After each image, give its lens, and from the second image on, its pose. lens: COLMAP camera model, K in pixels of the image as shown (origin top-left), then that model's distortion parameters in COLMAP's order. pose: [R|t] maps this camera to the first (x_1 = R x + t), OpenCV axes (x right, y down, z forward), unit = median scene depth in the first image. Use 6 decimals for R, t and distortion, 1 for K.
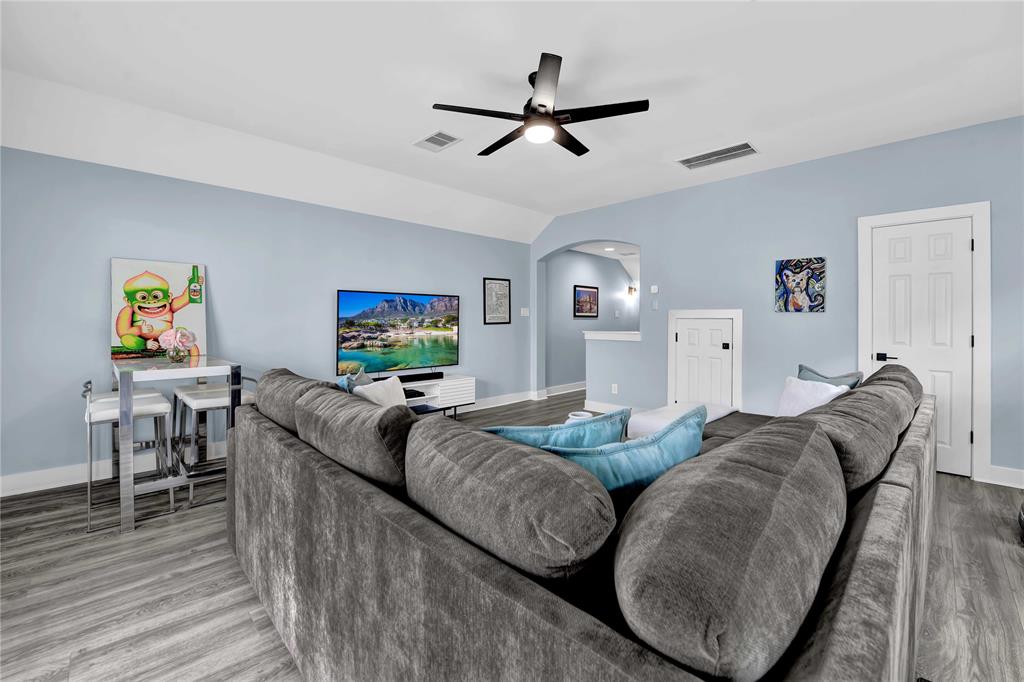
lens RADIAL K [[419.1, 0, 511.1], [0, 419.1, 332.6], [0, 0, 1]] dist [-0.004178, -0.005669]
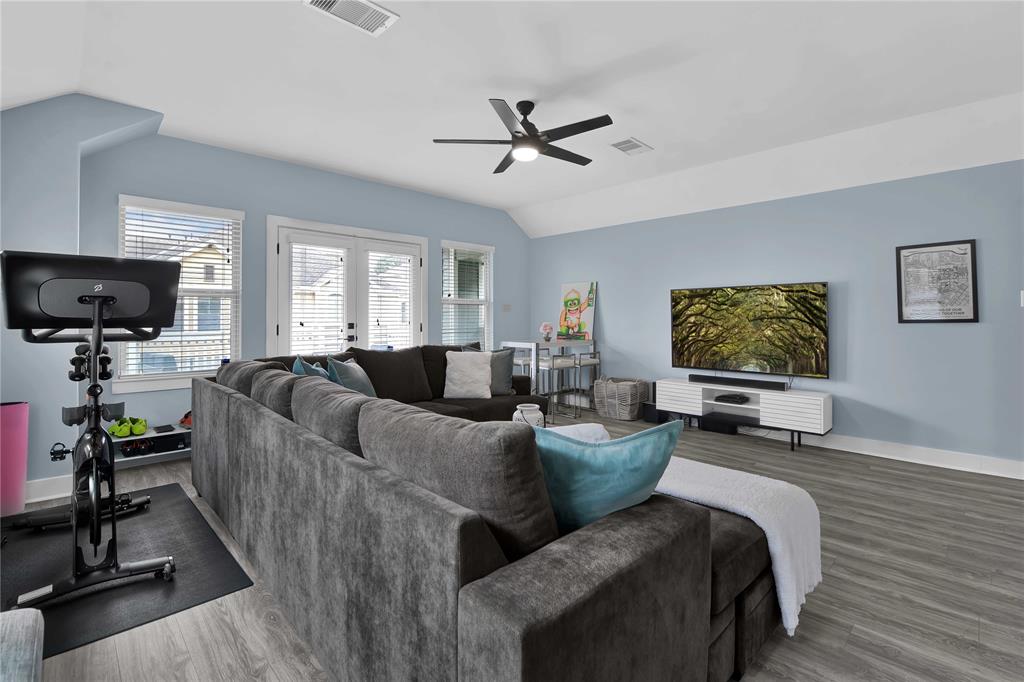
lens RADIAL K [[457.2, 0, 517.8], [0, 457.2, 323.9], [0, 0, 1]] dist [-0.019136, -0.000844]
pose [[0.009738, 0.011837, -0.999883, 0.984580], [-0.026379, 0.999585, 0.011576, -0.018172], [0.999605, 0.026264, 0.010046, 0.728522]]
